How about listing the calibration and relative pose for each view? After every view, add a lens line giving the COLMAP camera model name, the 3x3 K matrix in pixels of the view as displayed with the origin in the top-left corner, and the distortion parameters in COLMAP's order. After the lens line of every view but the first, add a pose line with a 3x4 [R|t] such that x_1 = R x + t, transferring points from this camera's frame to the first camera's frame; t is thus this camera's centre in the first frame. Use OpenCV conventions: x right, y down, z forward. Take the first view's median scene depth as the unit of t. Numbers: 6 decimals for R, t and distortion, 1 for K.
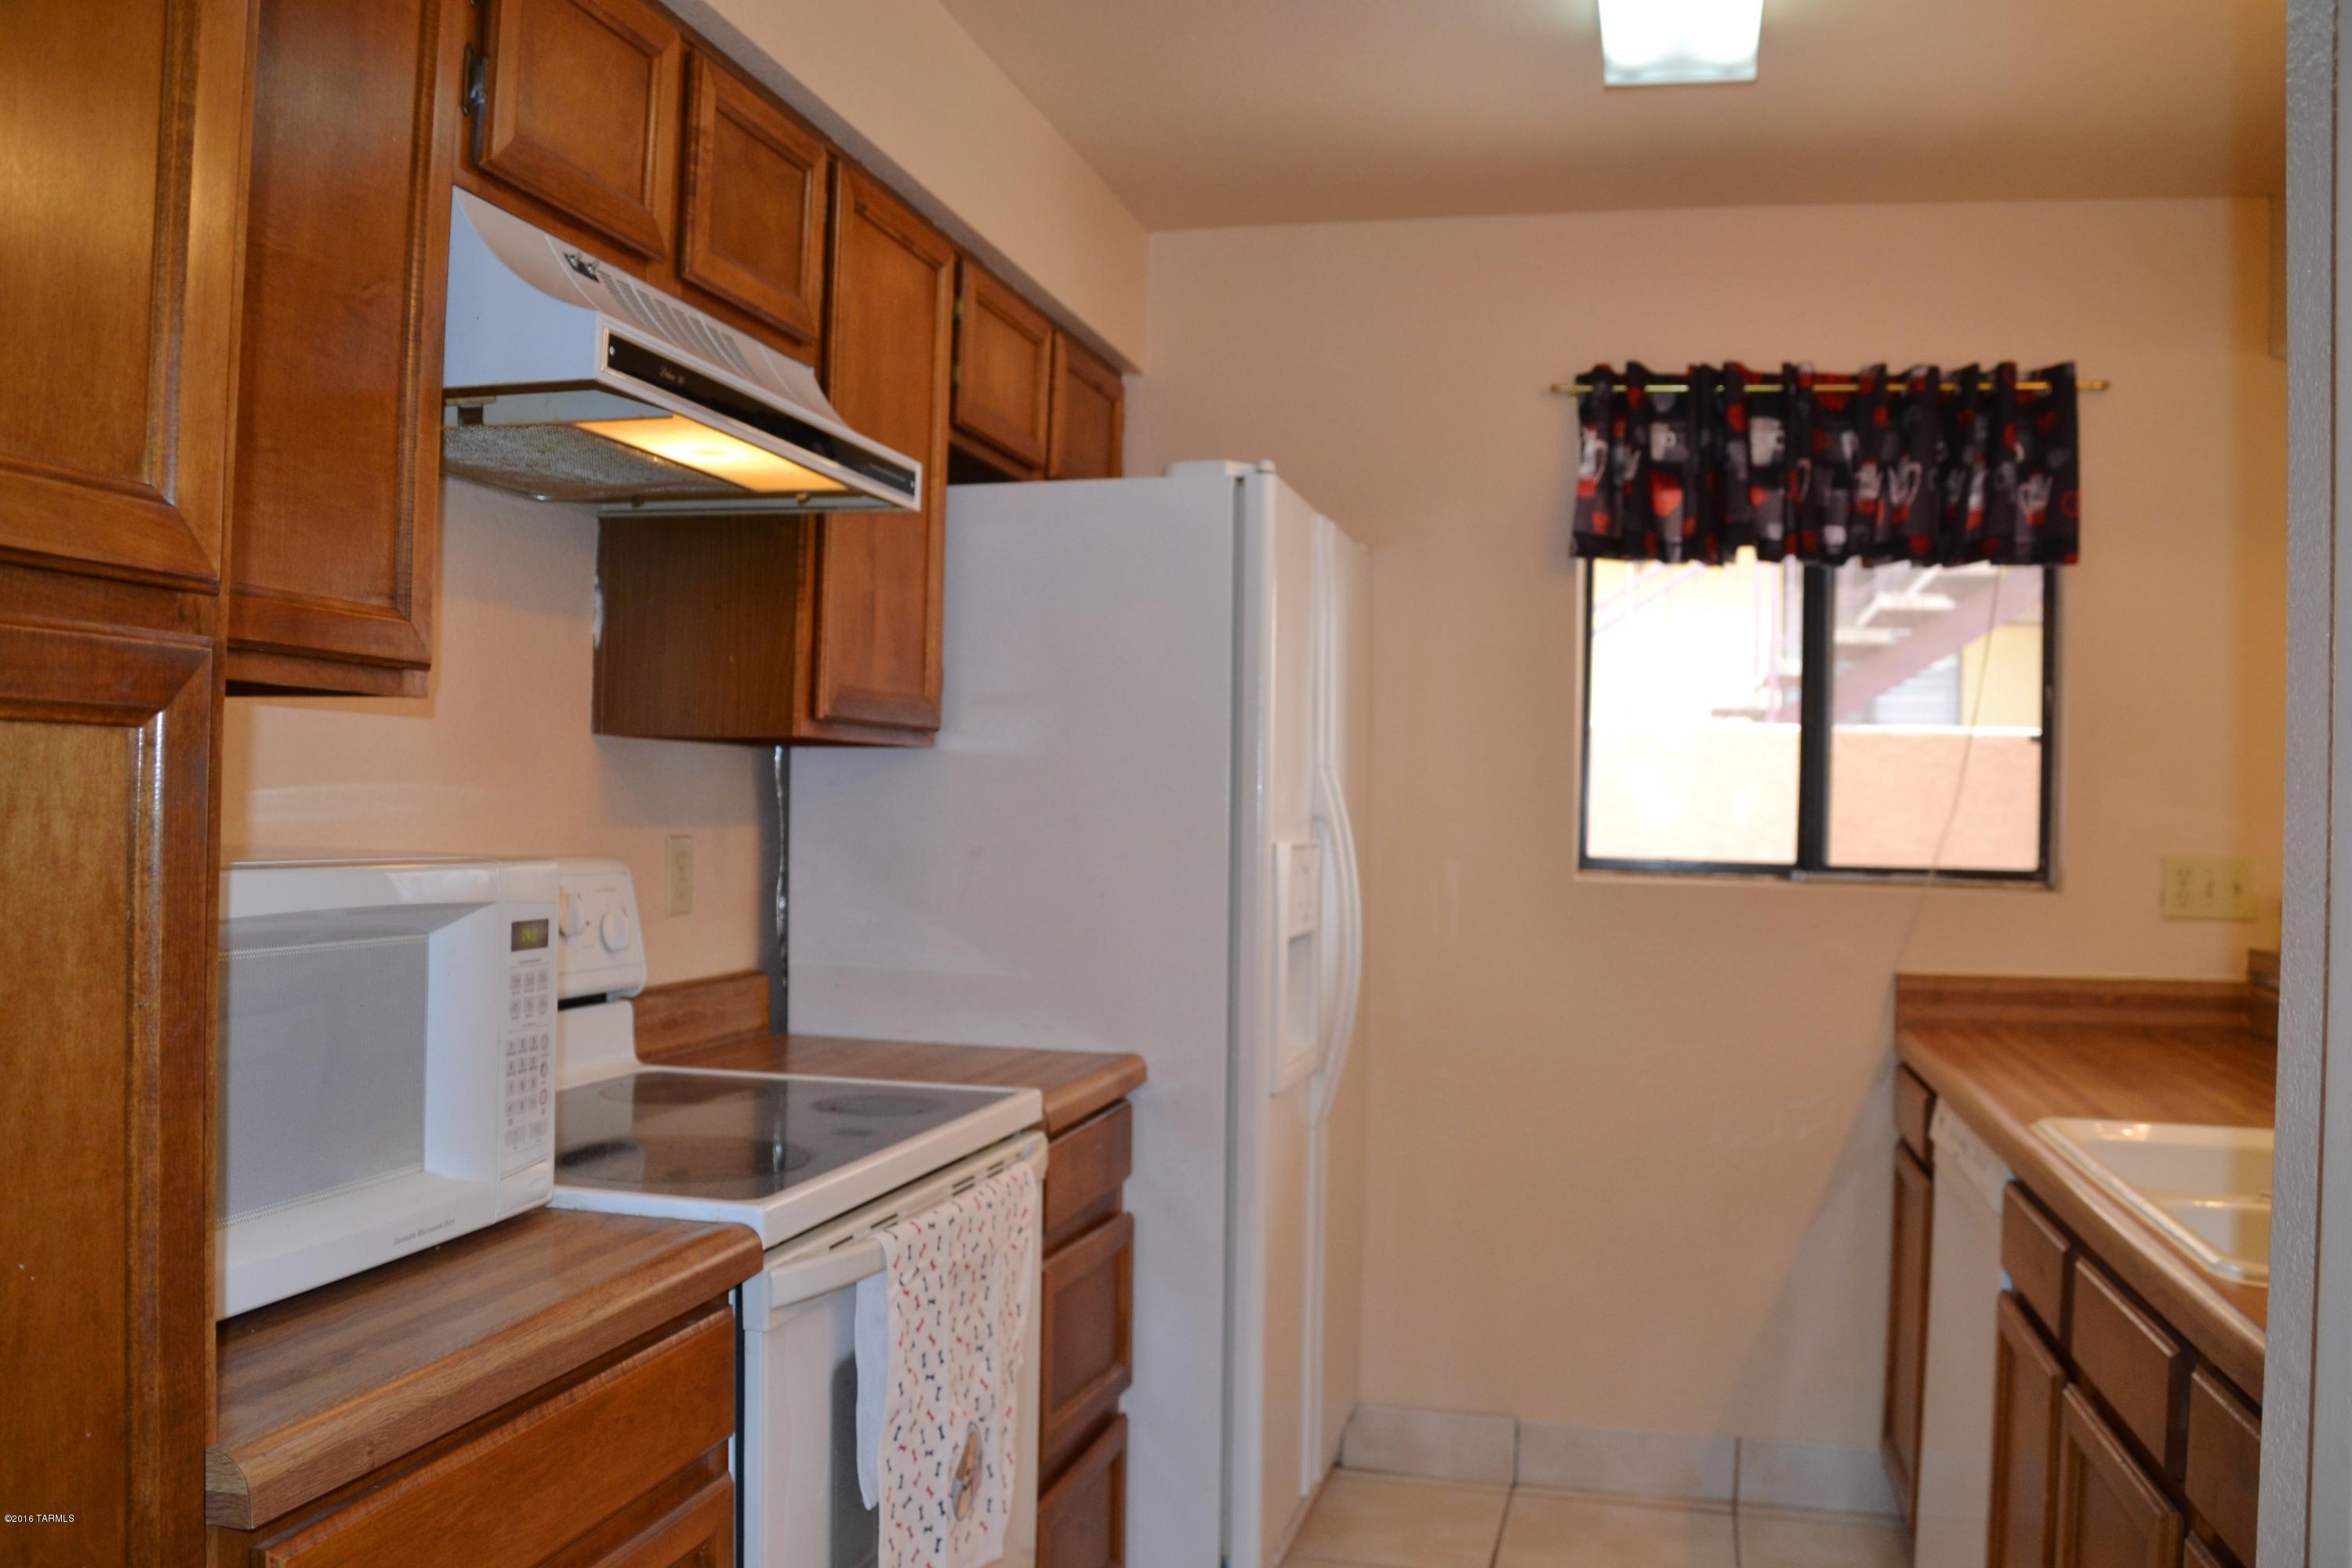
lens RADIAL K [[1905.1, 0, 1178.8], [0, 1905.1, 799.7], [0, 0, 1]] dist [-0.164724, 0.119388]
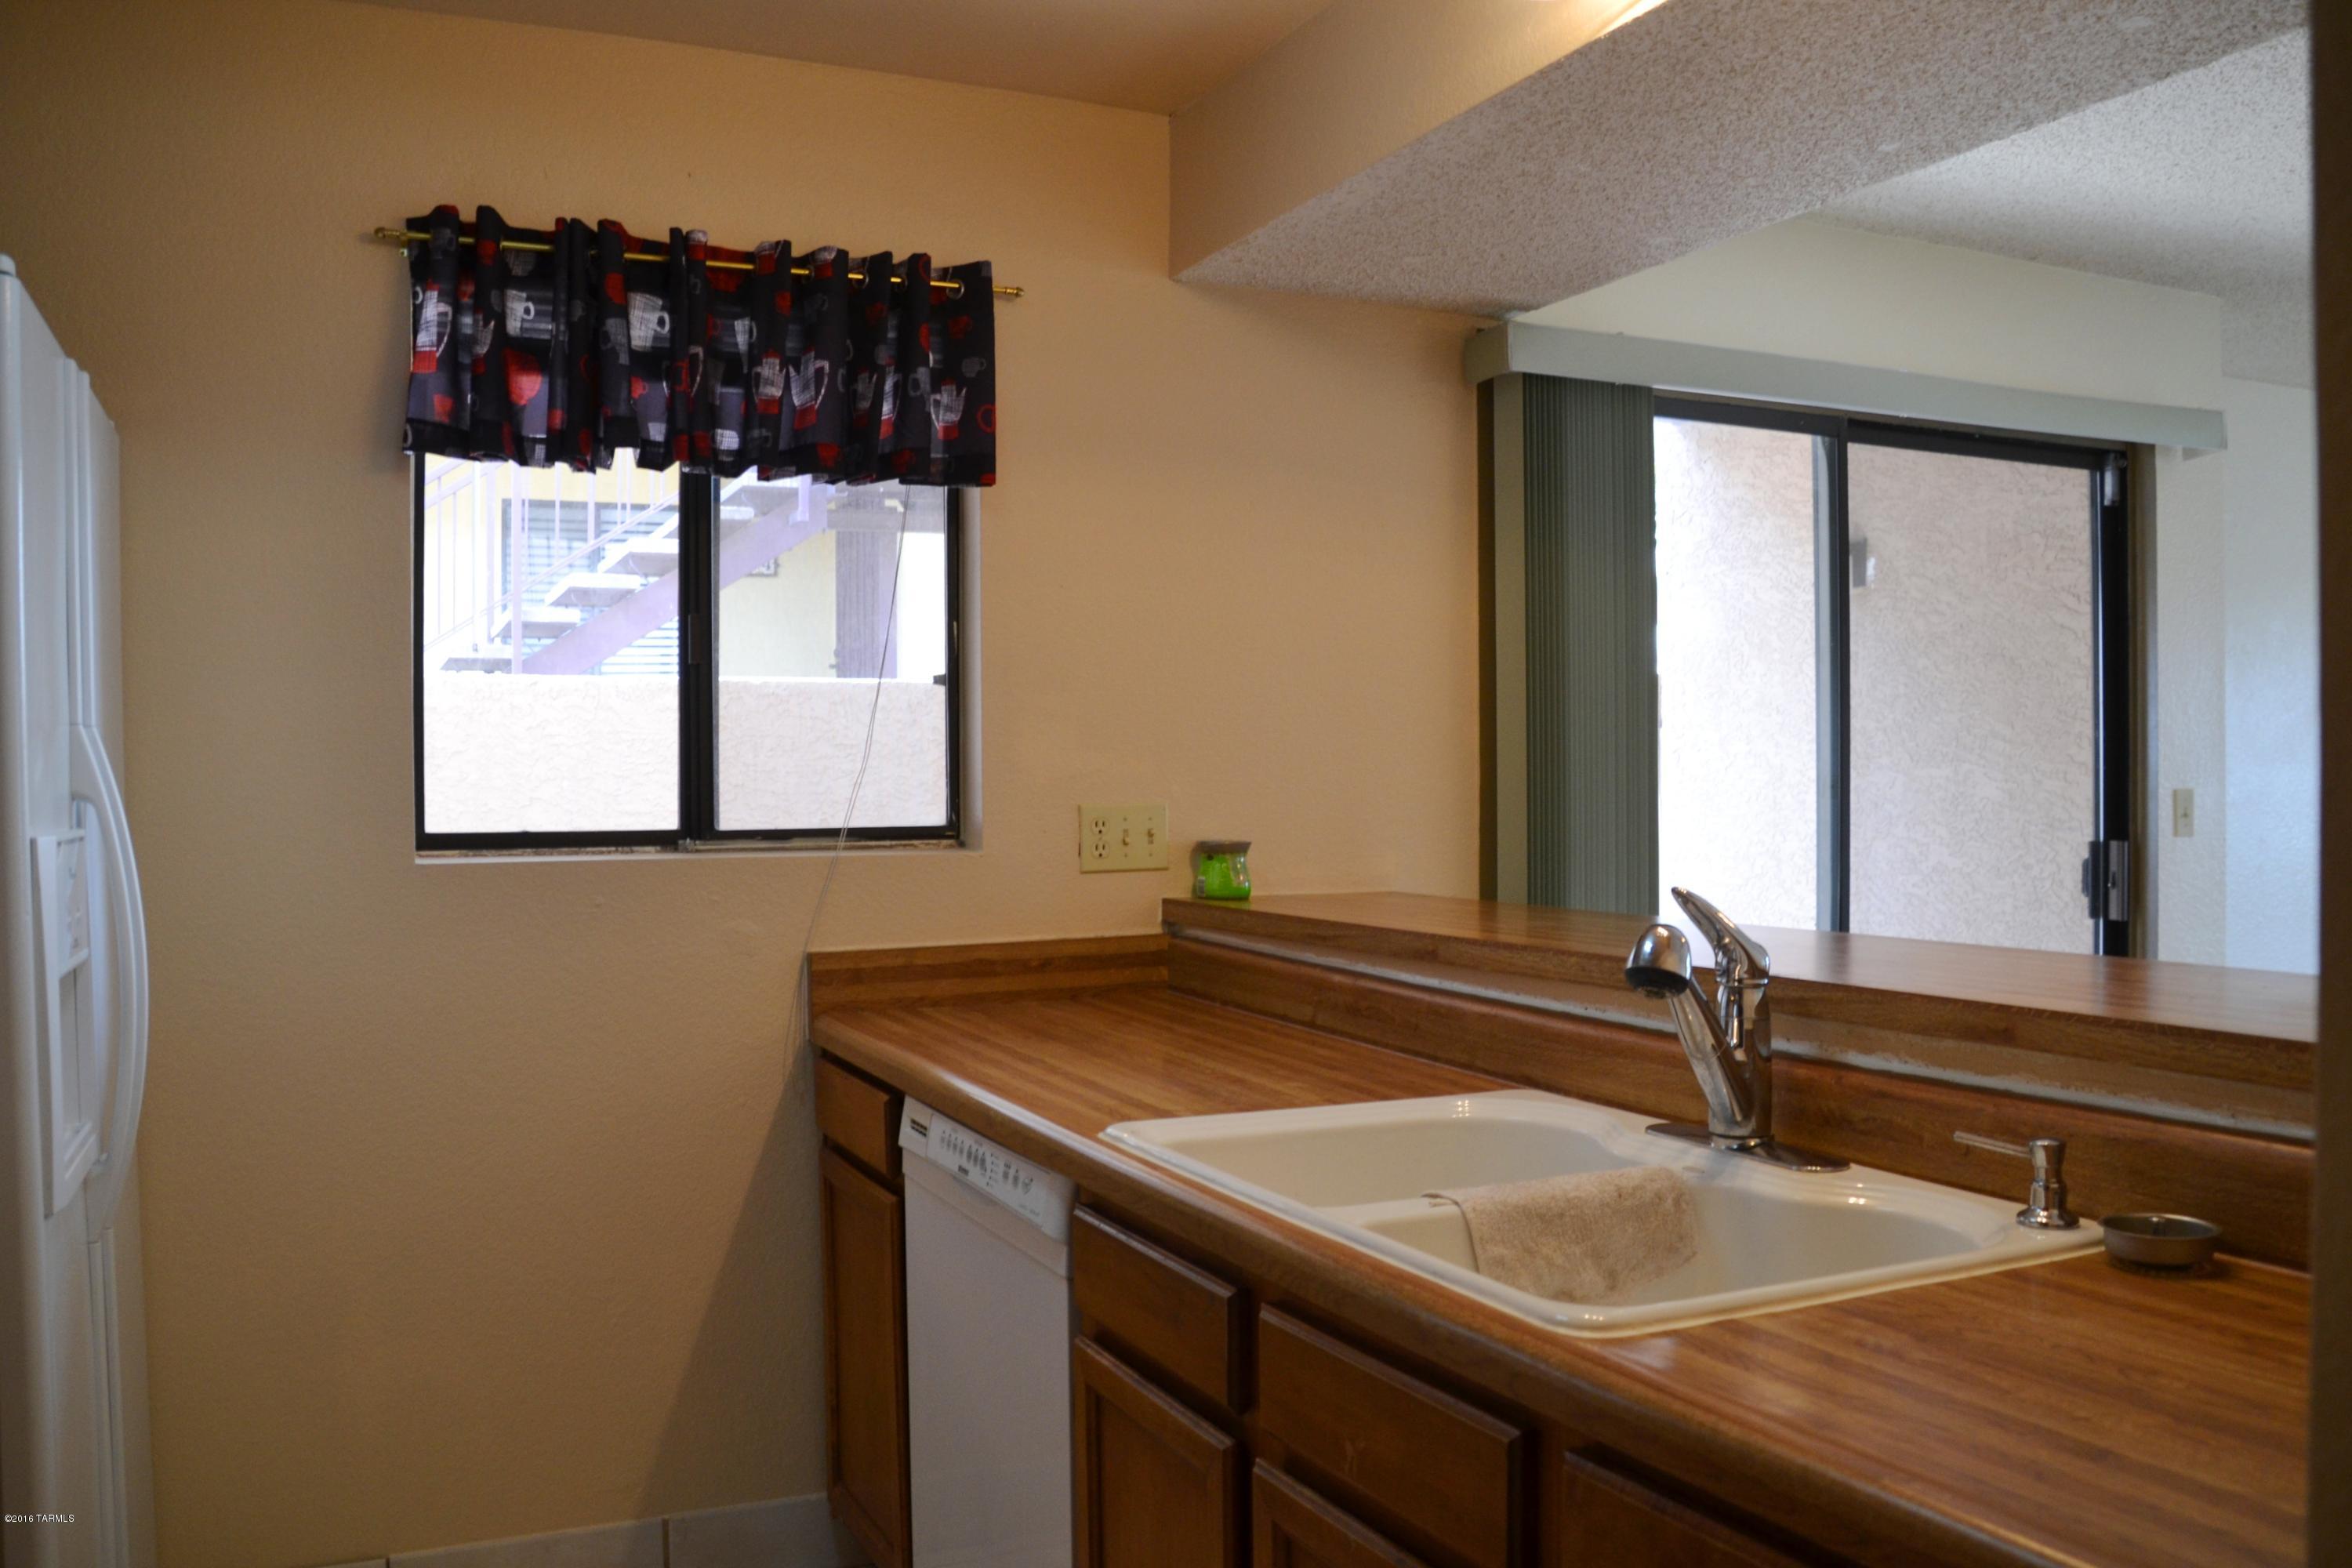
lens RADIAL K [[1905.1, 0, 1182.9], [0, 1905.1, 792.6], [0, 0, 1]] dist [-0.164724, 0.119388]
pose [[0.775365, -0.035726, 0.630502, -0.031100], [0.023482, 0.999339, 0.027748, -0.000988], [-0.631077, -0.006710, 0.775691, 0.219143]]
